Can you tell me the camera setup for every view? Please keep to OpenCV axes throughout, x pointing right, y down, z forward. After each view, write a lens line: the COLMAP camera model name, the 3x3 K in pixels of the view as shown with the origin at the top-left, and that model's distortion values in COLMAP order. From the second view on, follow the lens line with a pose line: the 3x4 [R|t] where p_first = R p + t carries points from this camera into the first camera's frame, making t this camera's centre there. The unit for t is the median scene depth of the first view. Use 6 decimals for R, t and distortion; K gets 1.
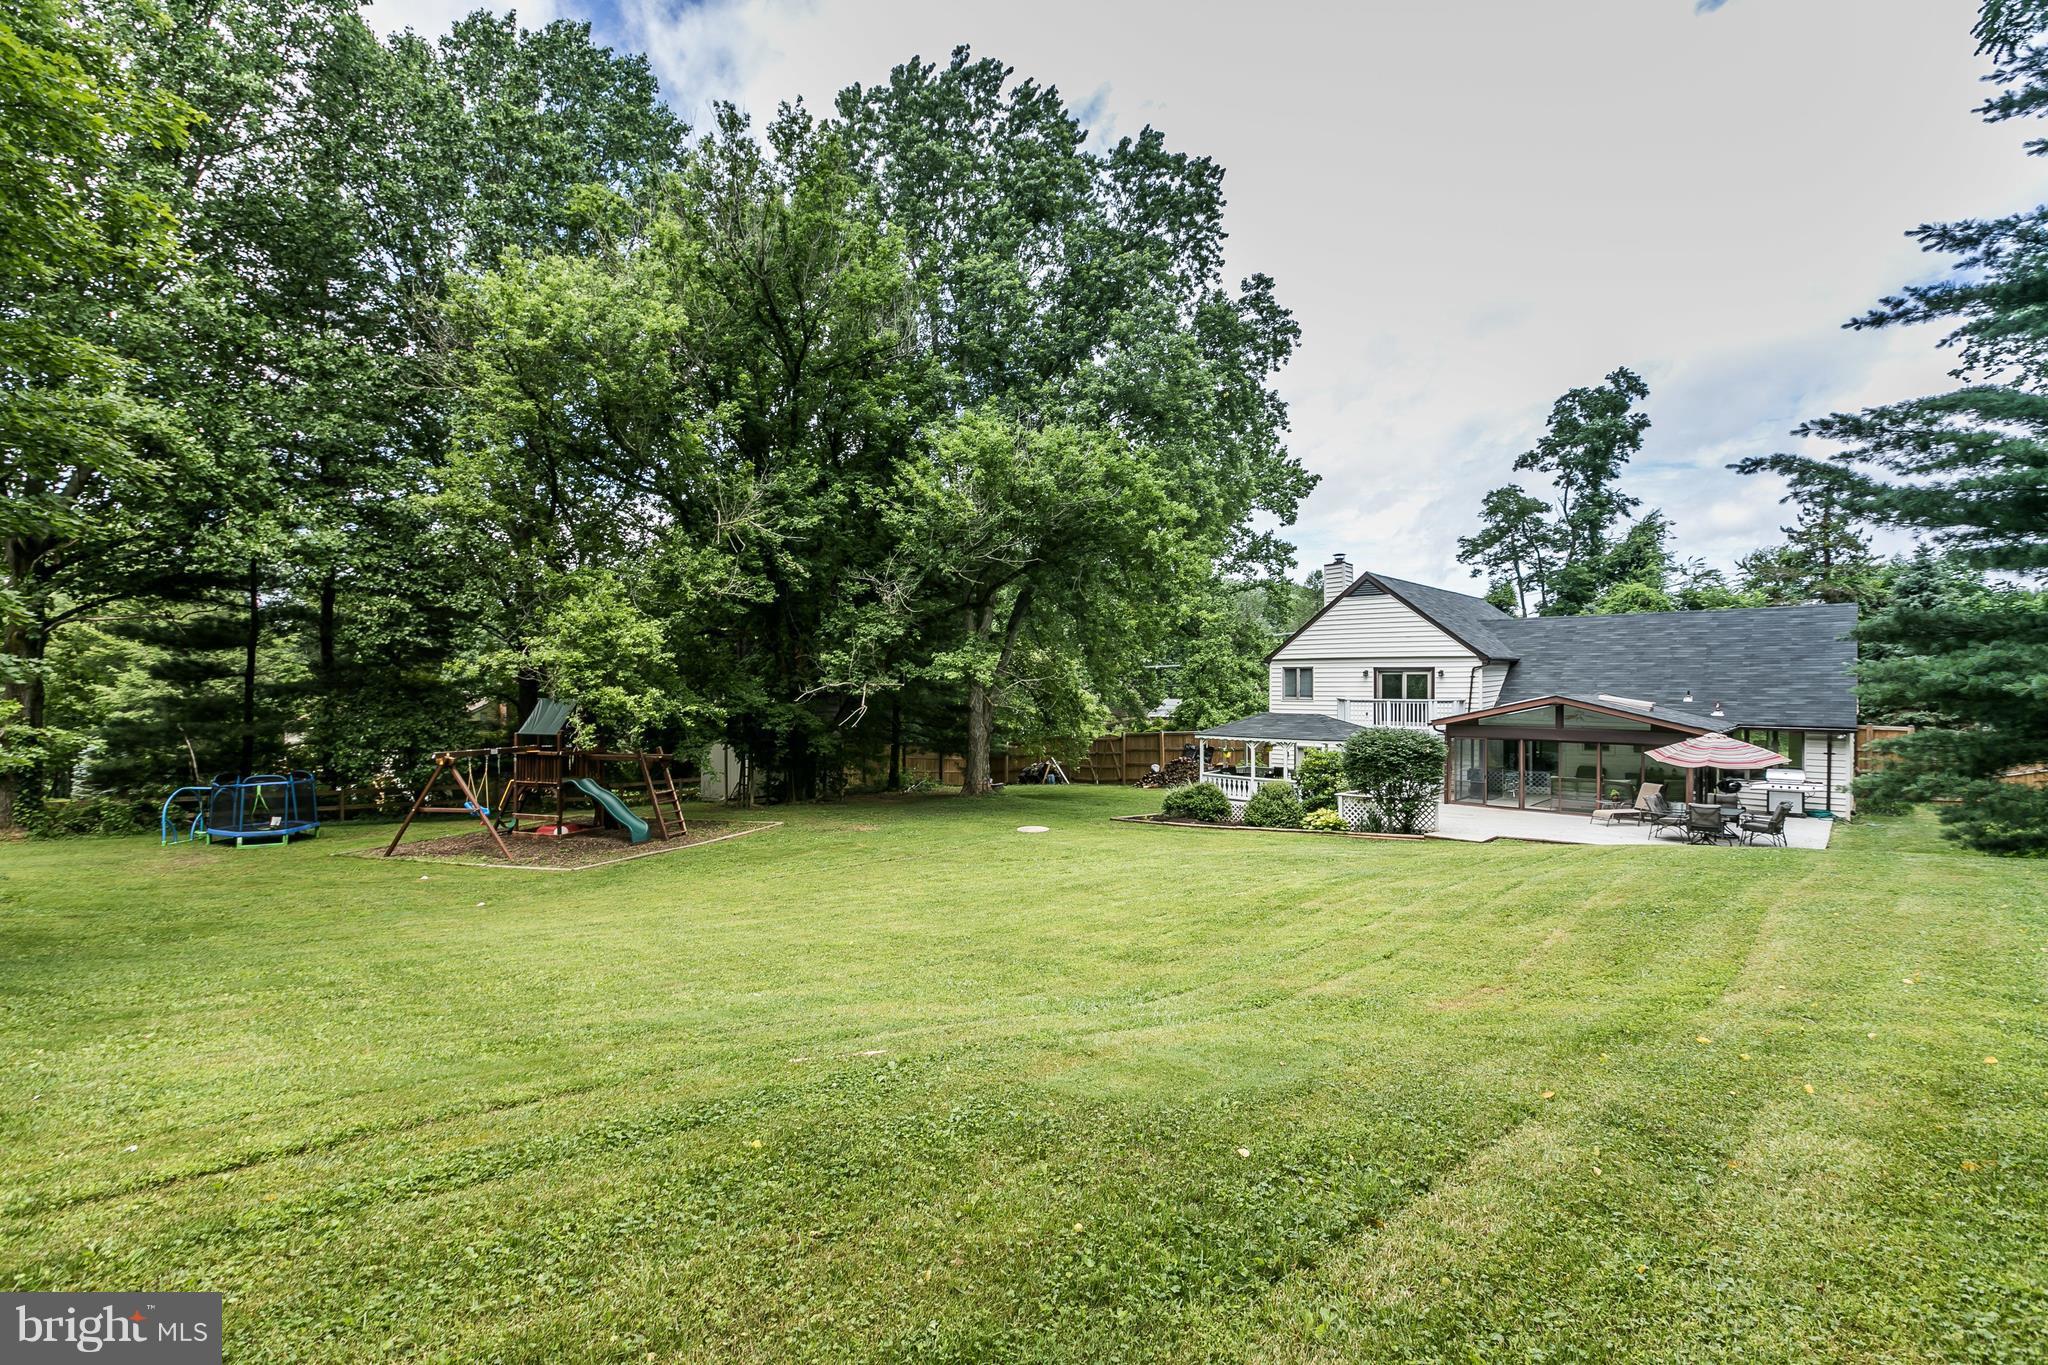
lens RADIAL K [[941.2, 0, 1019.0], [0, 941.2, 691.3], [0, 0, 1]] dist [-0.002204, -0.000786]
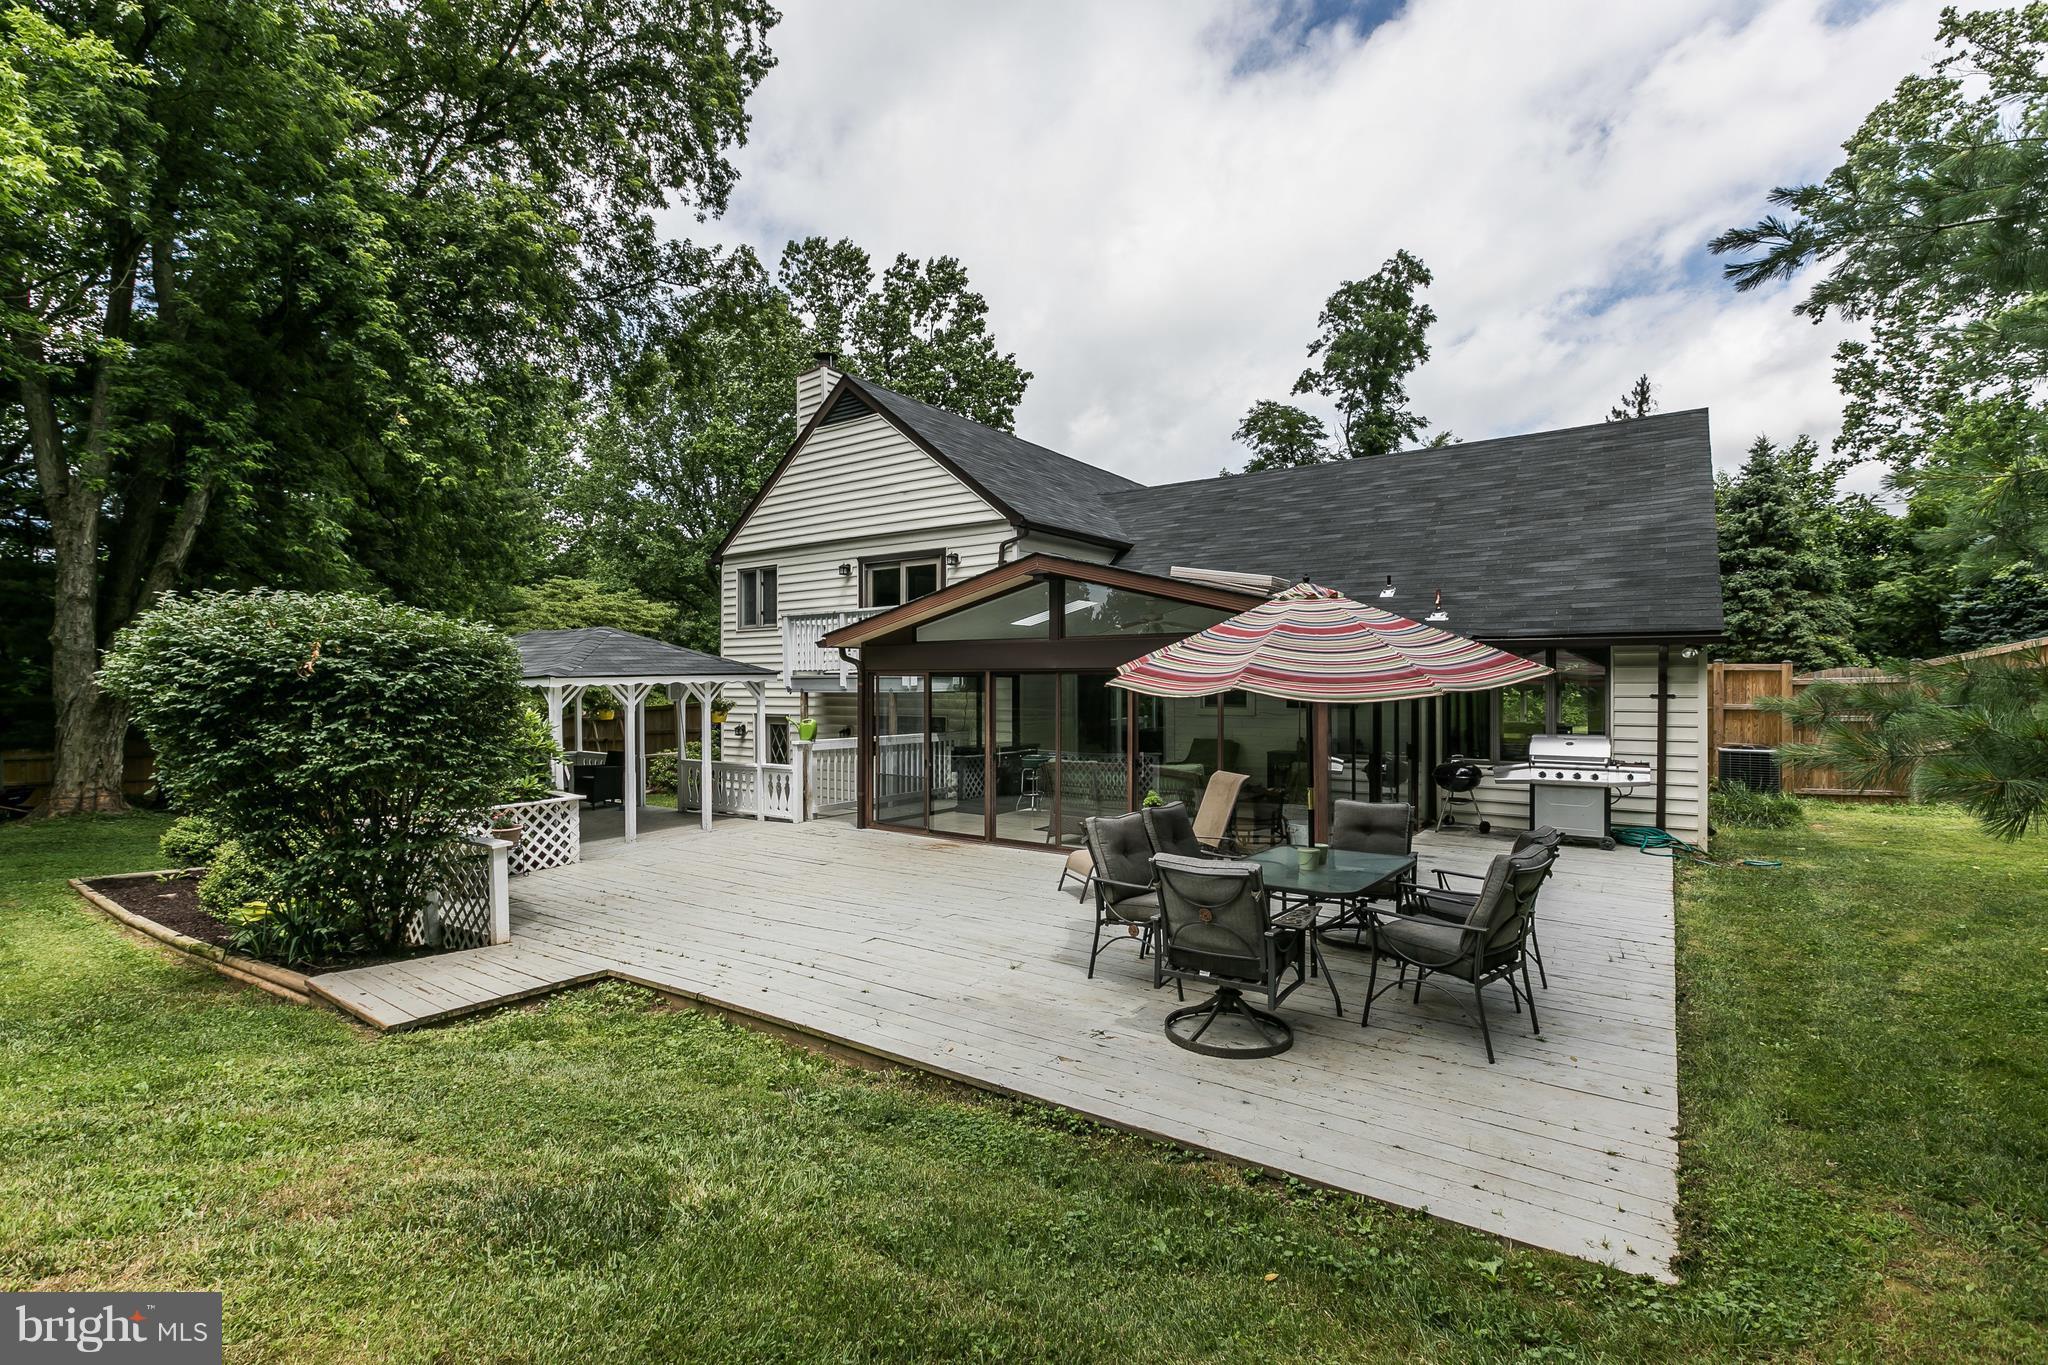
lens RADIAL K [[941.2, 0, 1031.1], [0, 941.2, 677.3], [0, 0, 1]] dist [-0.002204, -0.000786]
pose [[0.990699, -0.001868, 0.136057, 0.394489], [0.004041, 0.999869, -0.015694, 0.048282], [-0.136010, 0.016098, 0.990577, 0.466874]]
